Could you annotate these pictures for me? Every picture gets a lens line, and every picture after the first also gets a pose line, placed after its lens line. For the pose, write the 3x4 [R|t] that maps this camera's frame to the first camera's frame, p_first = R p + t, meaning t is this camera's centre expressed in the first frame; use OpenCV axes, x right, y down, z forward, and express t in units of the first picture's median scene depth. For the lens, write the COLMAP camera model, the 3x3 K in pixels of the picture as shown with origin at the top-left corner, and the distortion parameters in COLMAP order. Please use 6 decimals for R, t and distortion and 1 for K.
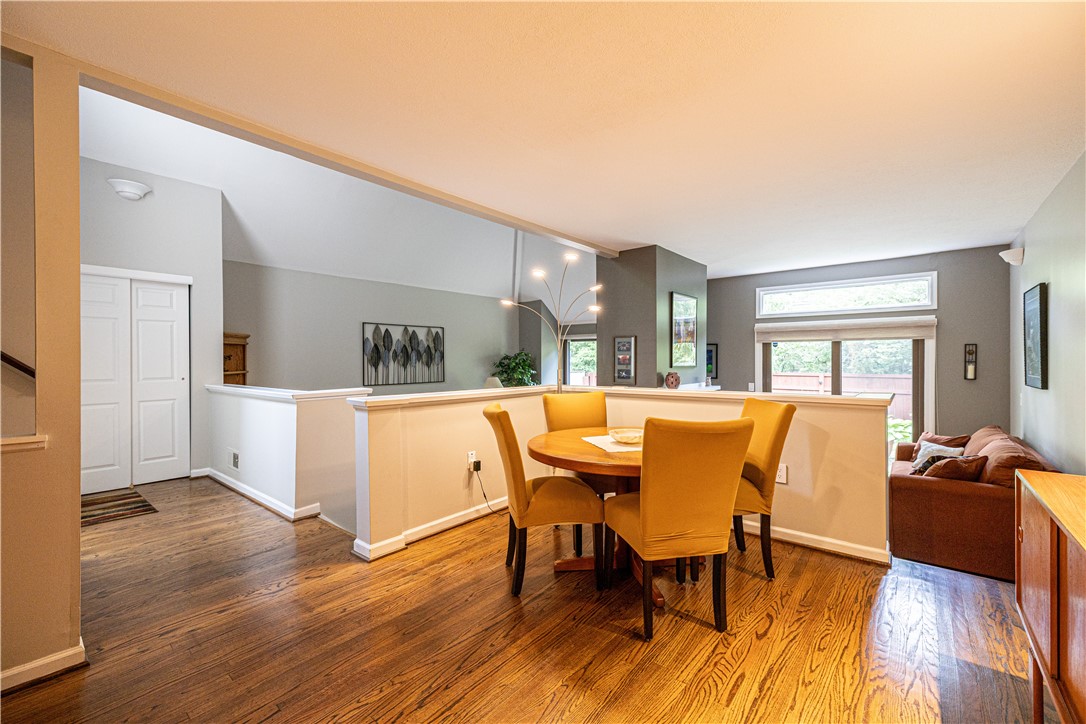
lens RADIAL K [[453.9, 0, 543.4], [0, 453.9, 361.2], [0, 0, 1]] dist [-0.000534, 0.001255]
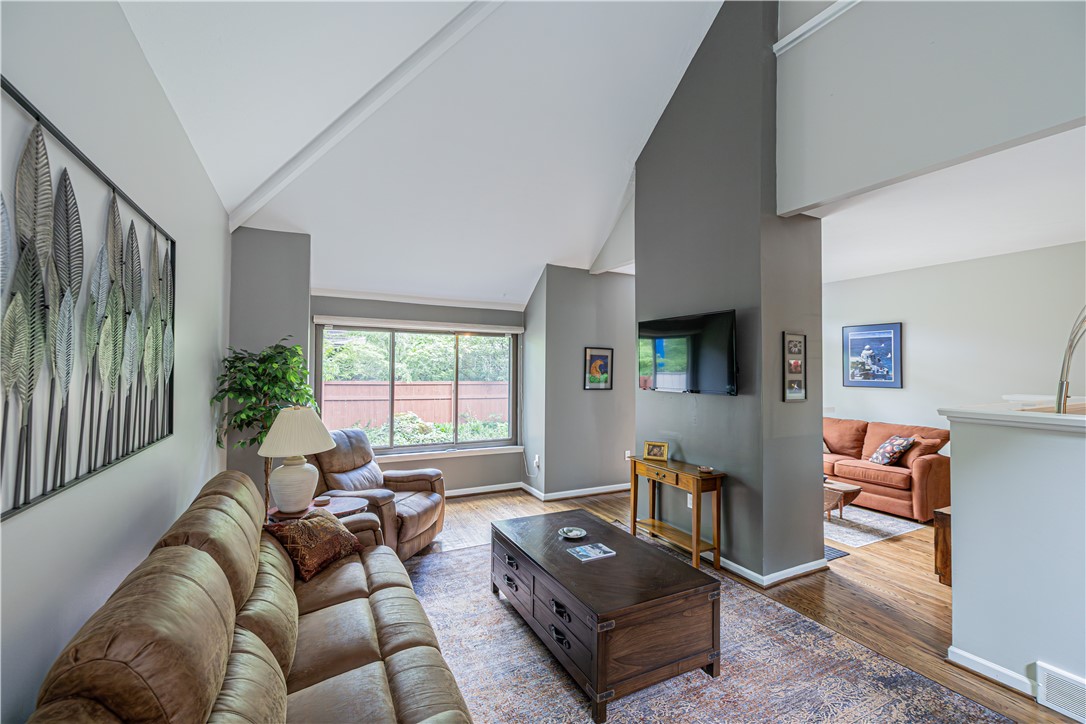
lens RADIAL K [[453.9, 0, 542.1], [0, 453.9, 360.6], [0, 0, 1]] dist [-0.000534, 0.001255]
pose [[0.391036, 0.024230, 0.920056, -0.605734], [-0.006753, 0.999702, -0.023457, 0.006771], [-0.920350, 0.002960, 0.391084, 1.066646]]
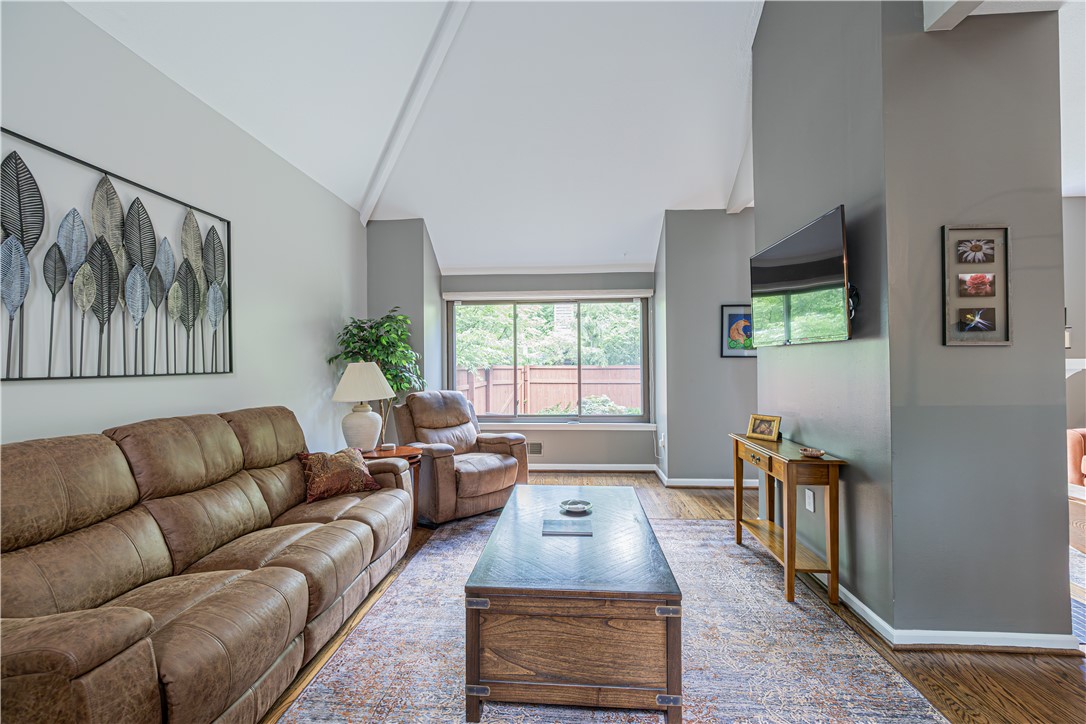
lens RADIAL K [[453.9, 0, 542.2], [0, 453.9, 359.6], [0, 0, 1]] dist [-0.000534, 0.001255]
pose [[0.808344, 0.001662, 0.588708, -0.362165], [0.007819, 0.999877, -0.013560, 0.064601], [-0.588659, 0.015564, 0.808232, 0.887090]]
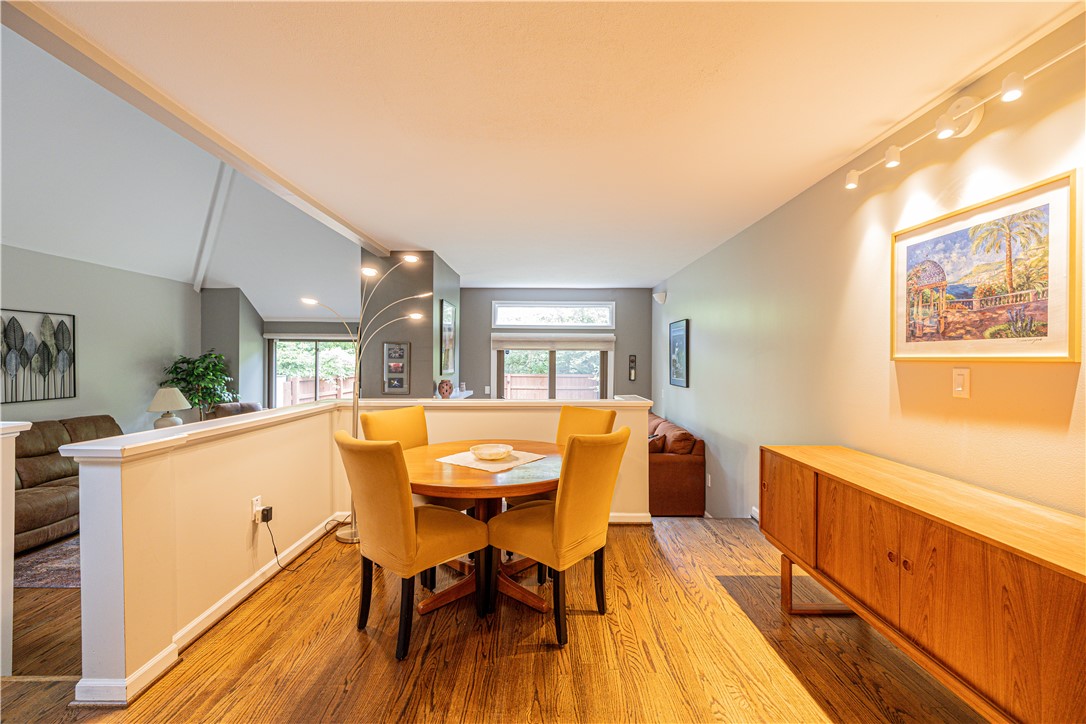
lens RADIAL K [[453.9, 0, 543.3], [0, 453.9, 361.0], [0, 0, 1]] dist [-0.000534, 0.001255]
pose [[0.769199, 0.004769, 0.638991, -0.183485], [-0.005759, 0.999983, -0.000531, -0.017712], [-0.638983, -0.003271, 0.769214, 0.084583]]
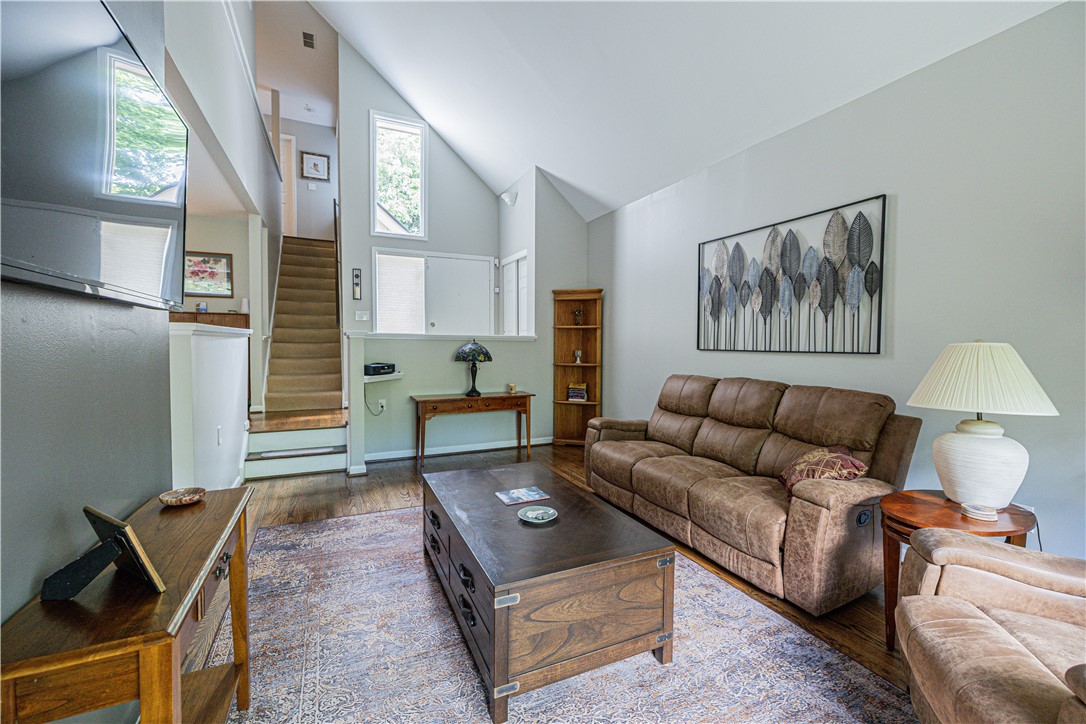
lens RADIAL K [[453.9, 0, 540.9], [0, 453.9, 355.8], [0, 0, 1]] dist [-0.000534, 0.001255]
pose [[-0.425706, 0.026346, -0.904478, 0.313330], [-0.011199, 0.999346, 0.034380, 0.058693], [0.904792, 0.024765, -0.425133, 1.430817]]
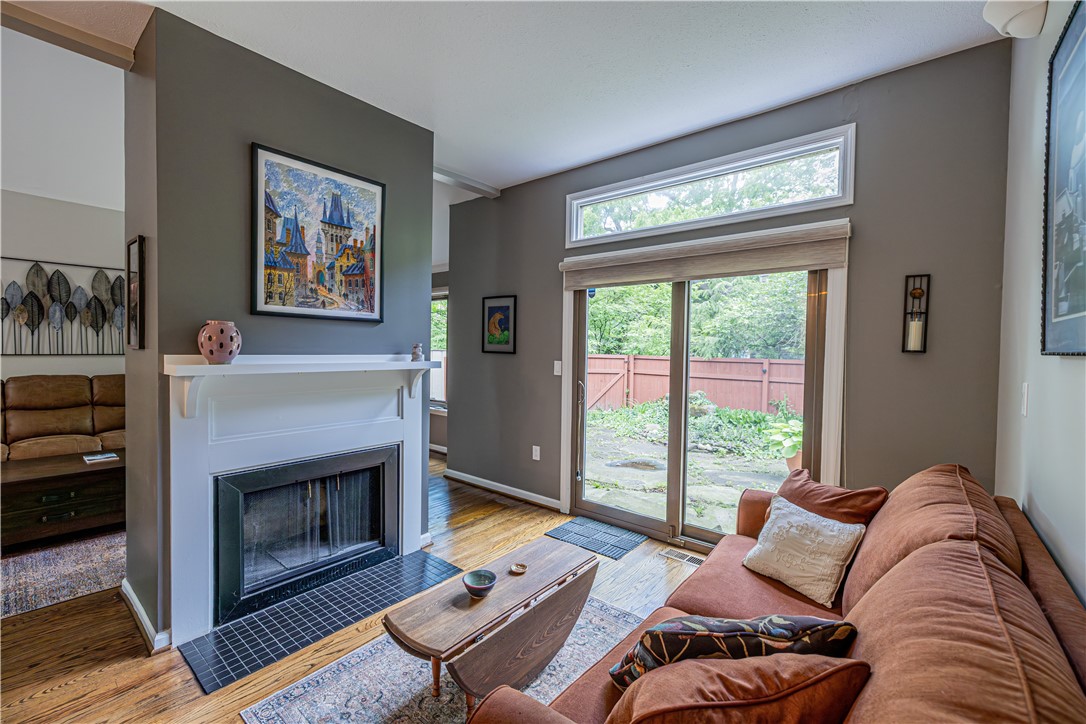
lens RADIAL K [[453.9, 0, 545.1], [0, 453.9, 360.1], [0, 0, 1]] dist [-0.000534, 0.001255]
pose [[0.999837, 0.017173, 0.005543, 0.565210], [-0.017292, 0.999604, 0.022200, 0.044419], [-0.005159, -0.022292, 0.999738, 0.543013]]
